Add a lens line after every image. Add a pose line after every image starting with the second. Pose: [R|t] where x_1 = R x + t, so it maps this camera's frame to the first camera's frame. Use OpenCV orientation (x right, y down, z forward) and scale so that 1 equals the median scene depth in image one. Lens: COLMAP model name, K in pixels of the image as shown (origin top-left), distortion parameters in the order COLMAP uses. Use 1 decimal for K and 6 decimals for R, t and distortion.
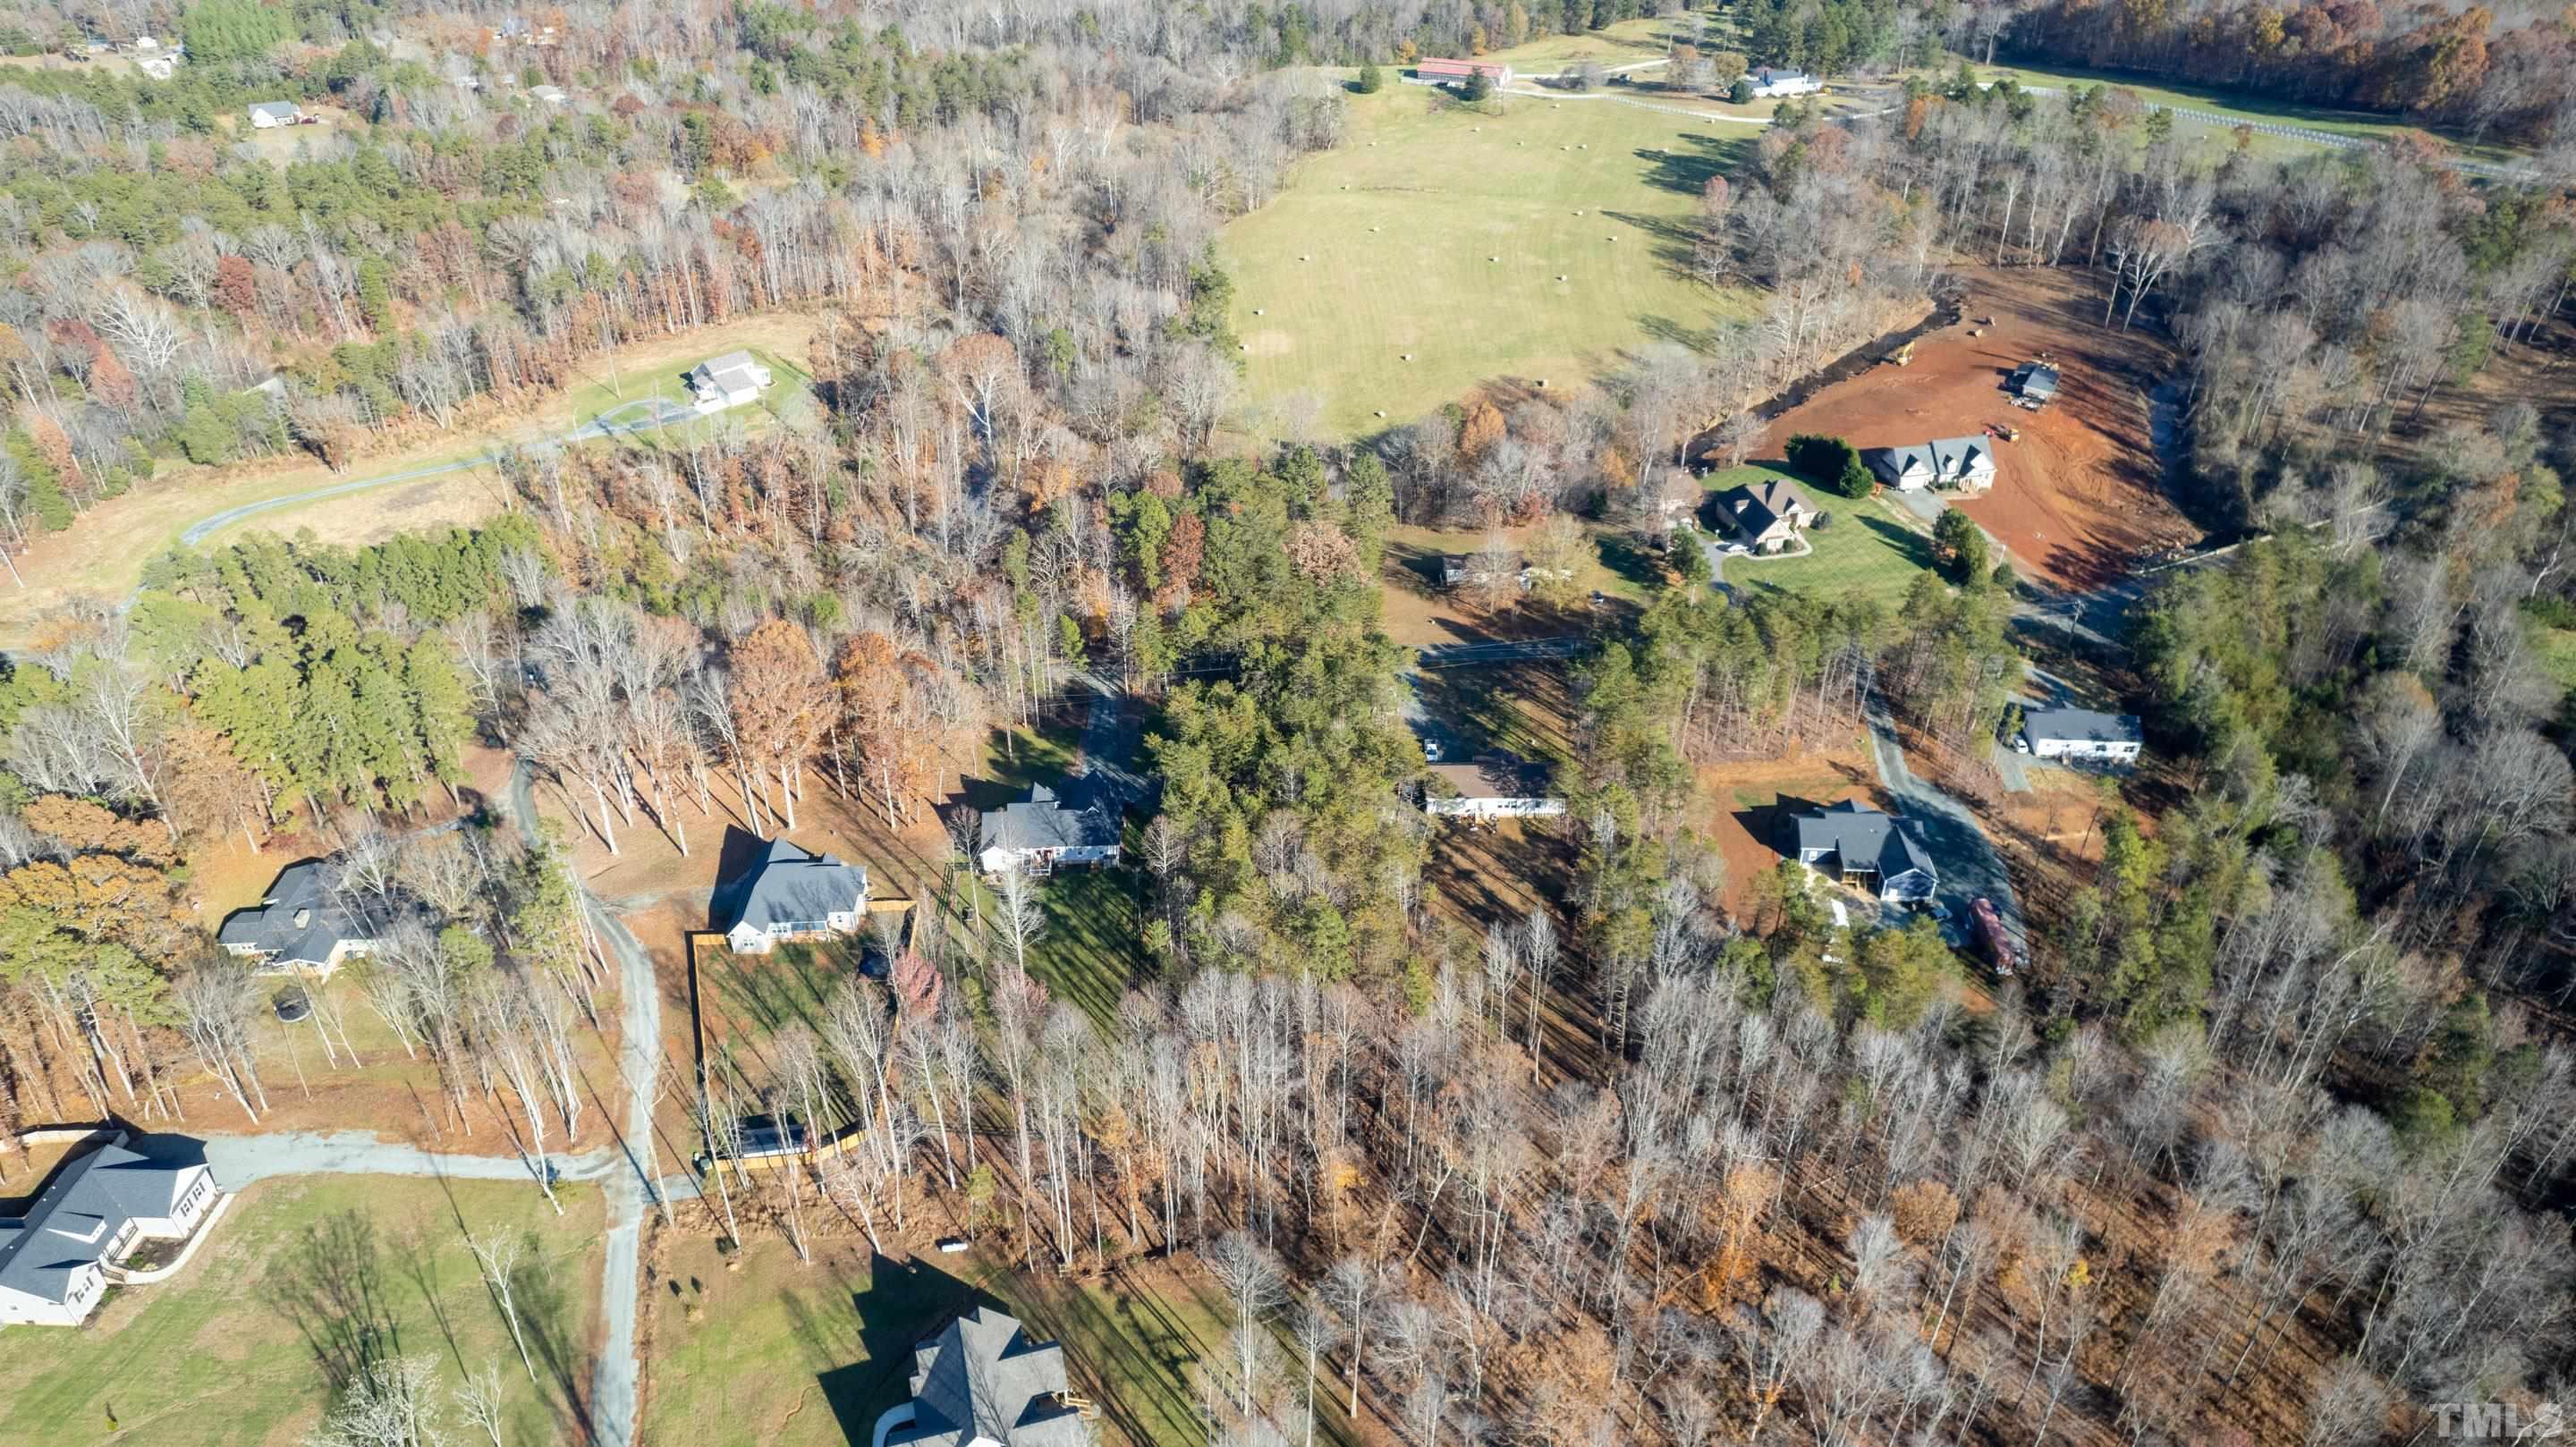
lens RADIAL K [[1664.2, 0, 1286.6], [0, 1664.2, 719.6], [0, 0, 1]] dist [-0.071118, 0.063375]
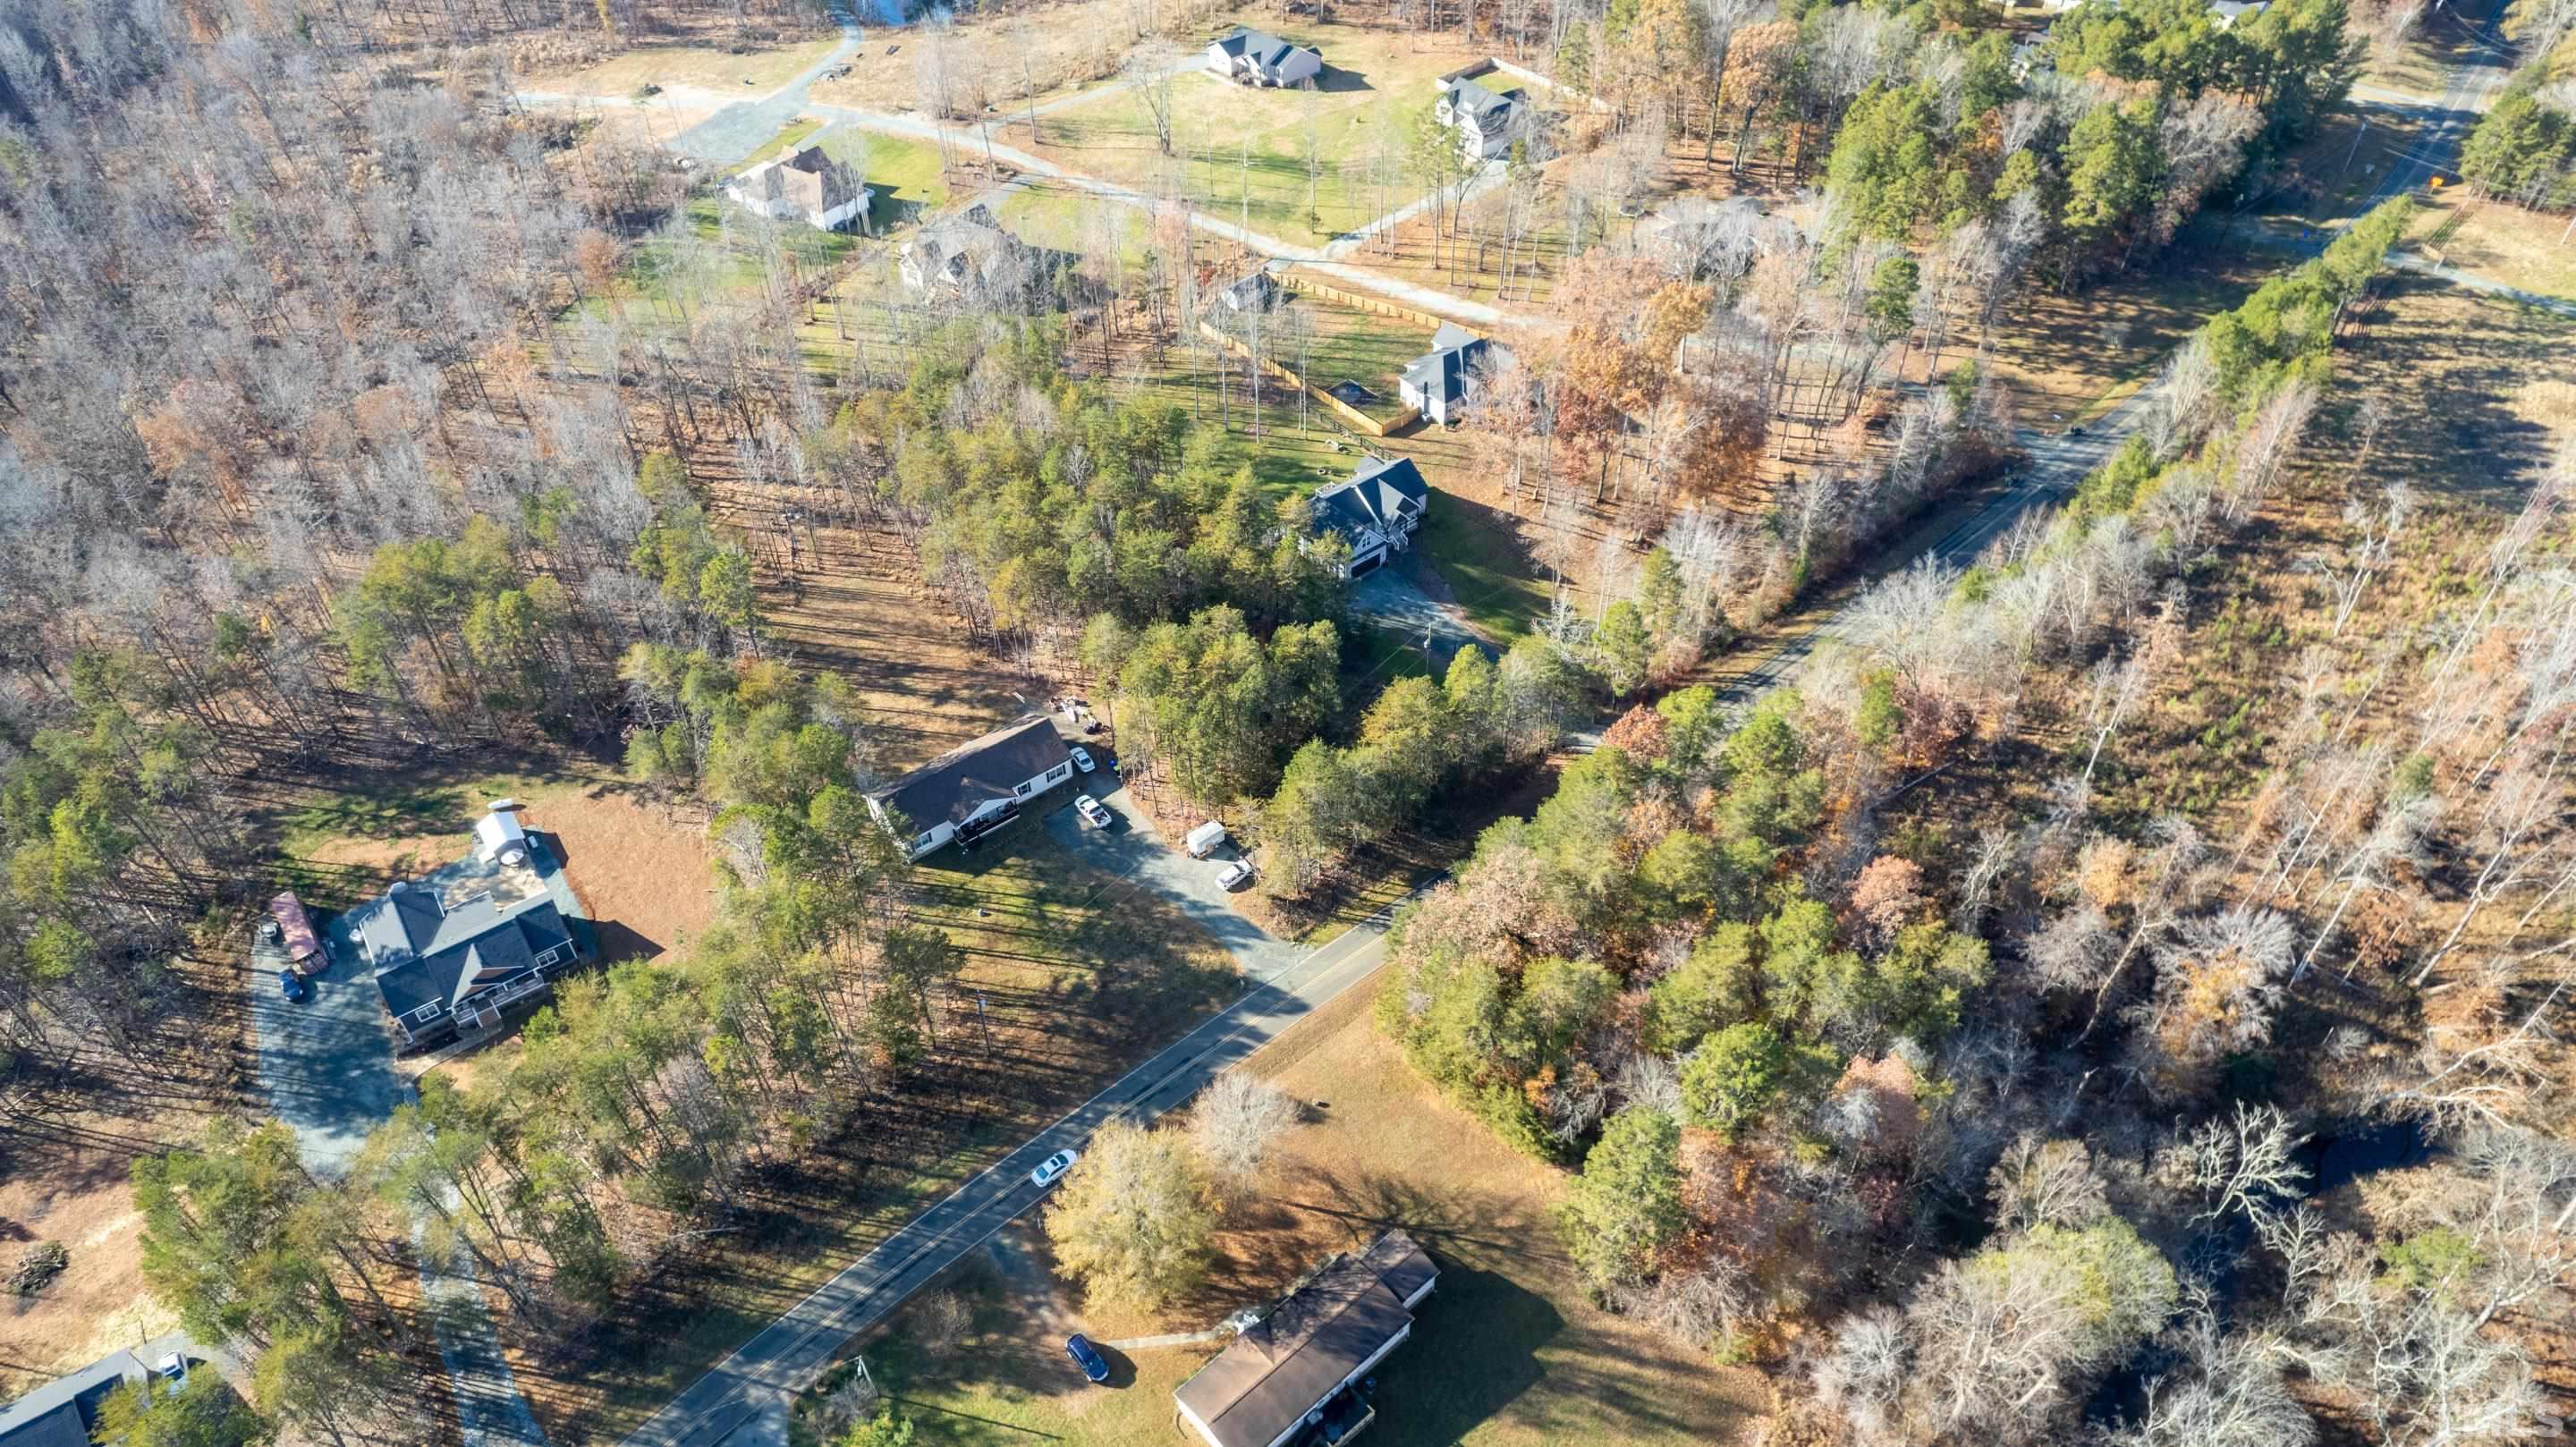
lens RADIAL K [[1664.2, 0, 1279.4], [0, 1664.2, 716.8], [0, 0, 1]] dist [-0.071118, 0.063375]
pose [[-0.792197, 0.427043, -0.435957, 0.319633], [-0.312598, 0.329579, 0.890876, -0.655943], [0.524125, 0.842028, -0.127599, 1.126274]]
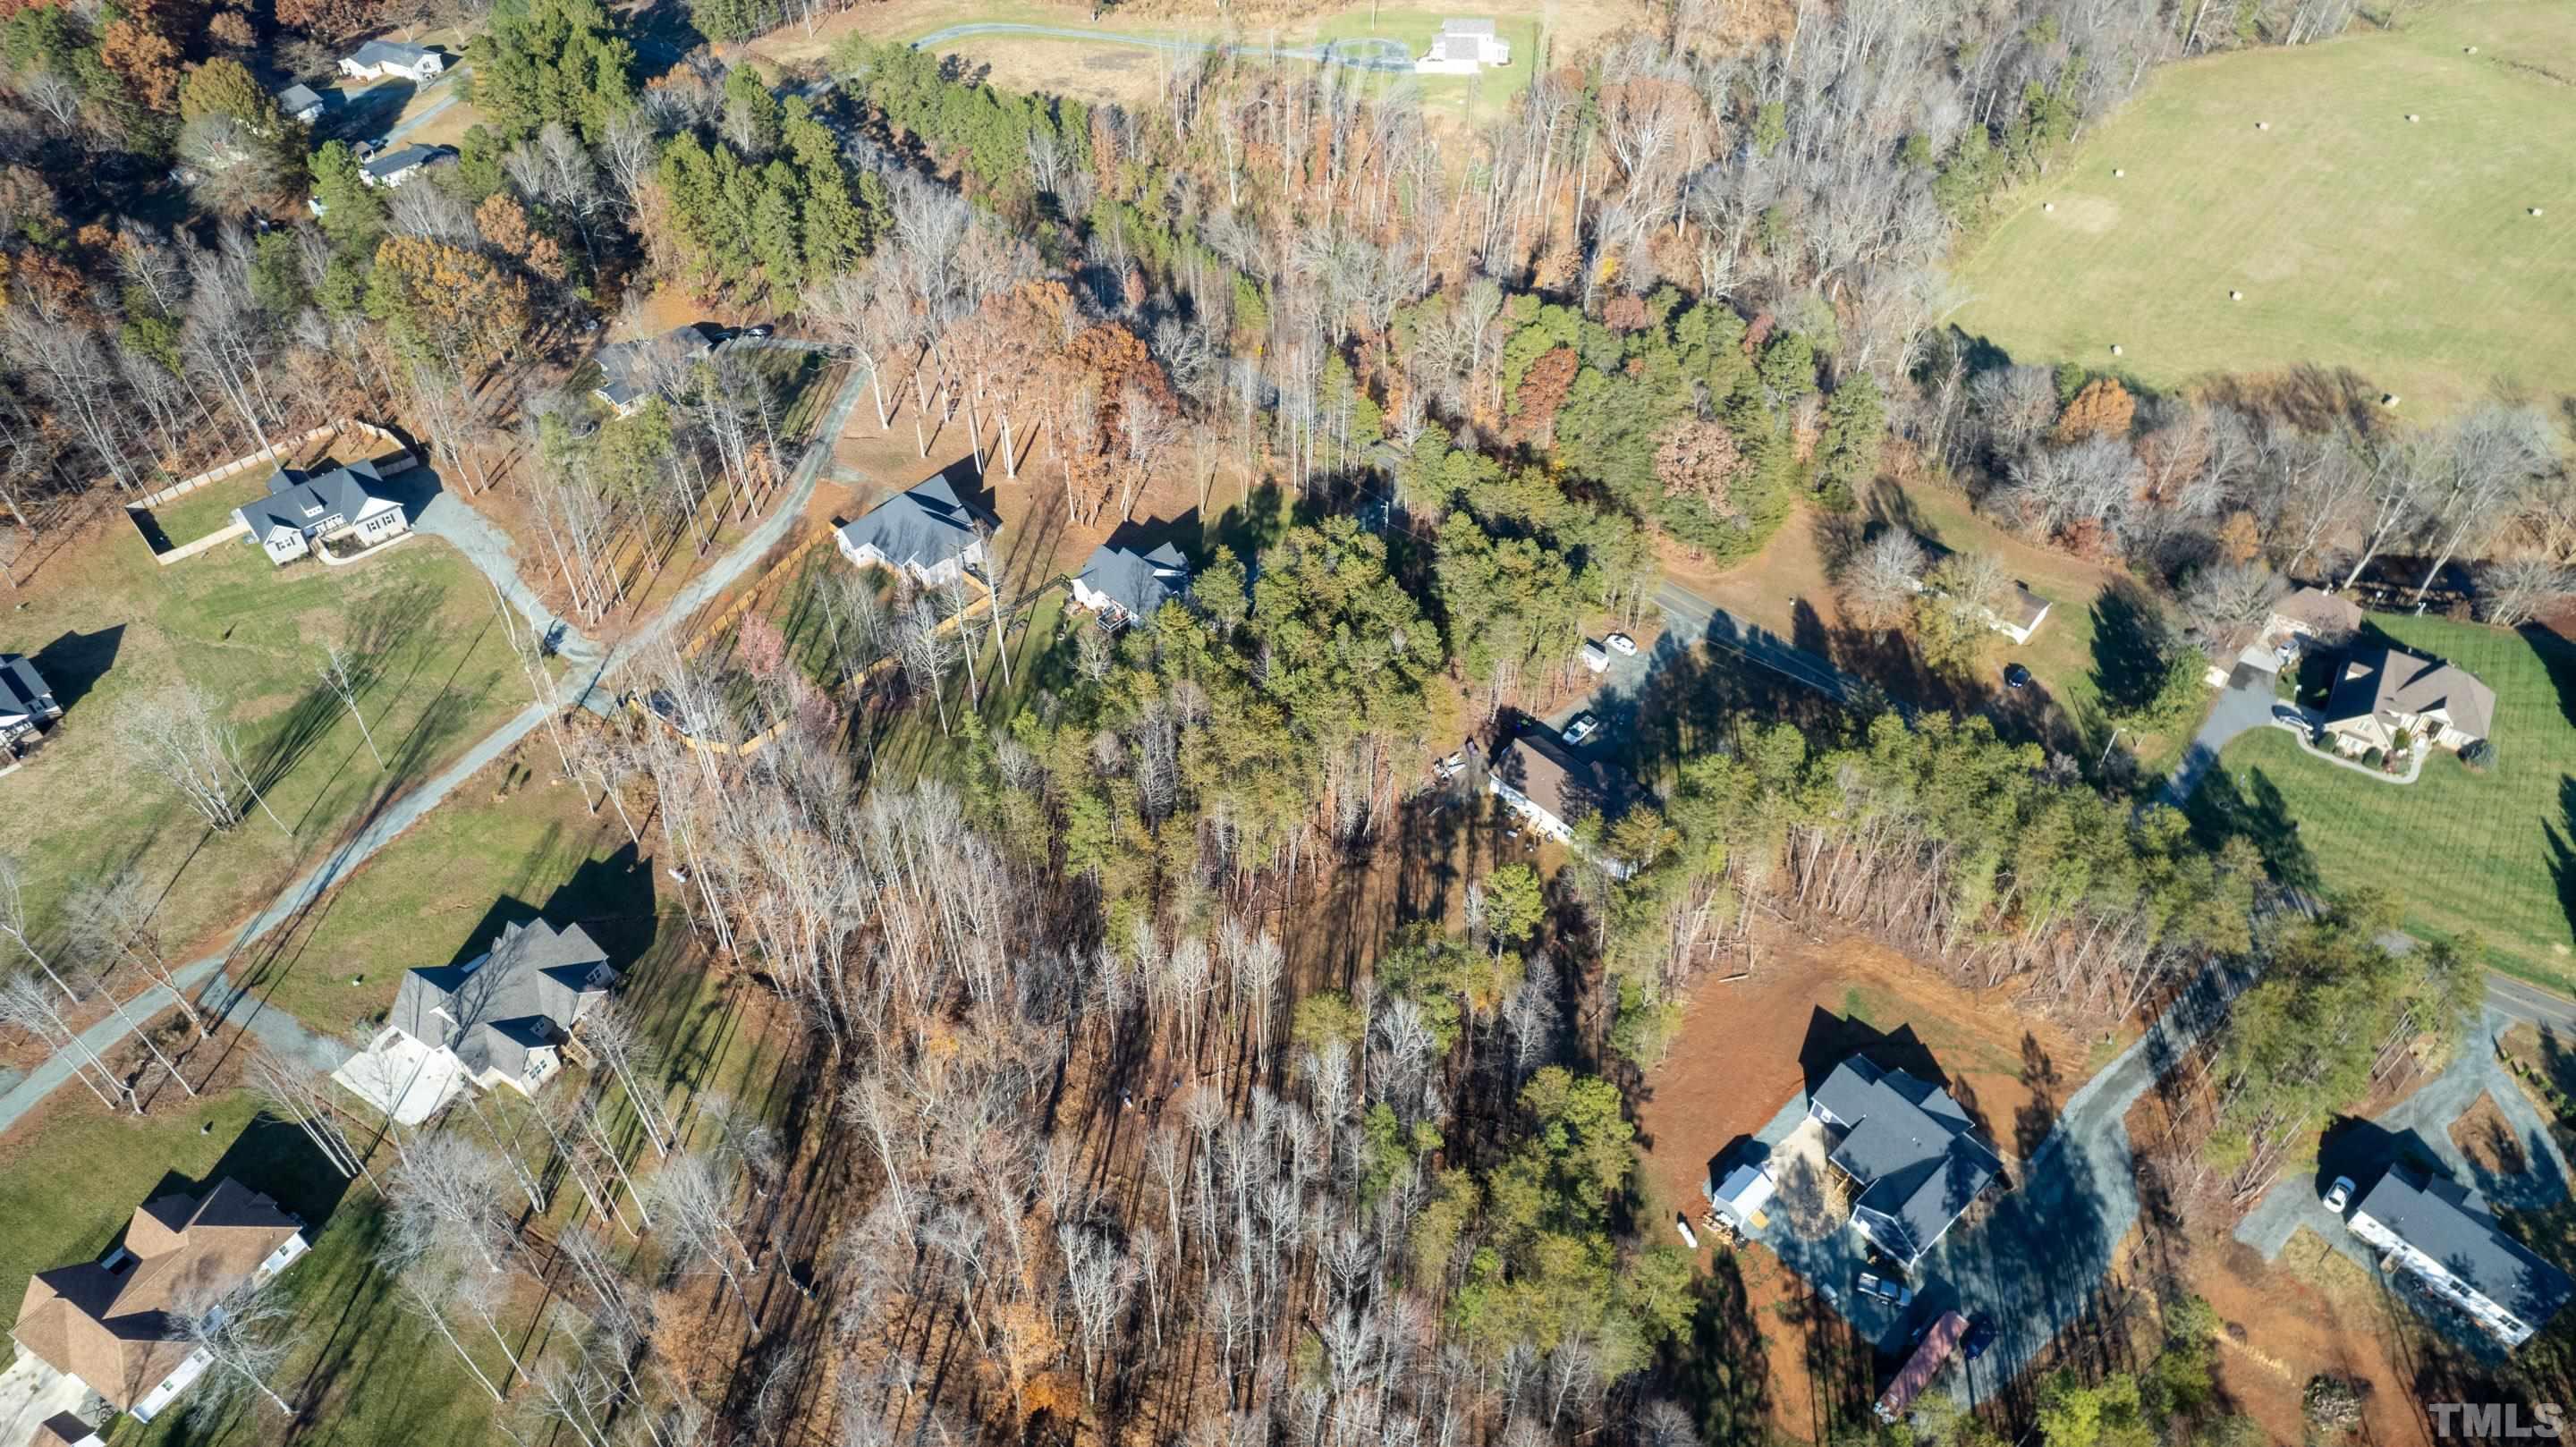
lens RADIAL K [[1664.2, 0, 1288.5], [0, 1664.2, 717.0], [0, 0, 1]] dist [-0.071118, 0.063375]
pose [[0.695978, 0.501036, -0.514371, 0.413375], [-0.397525, 0.865391, 0.305078, -0.183286], [0.597987, -0.007852, 0.801468, 0.269735]]
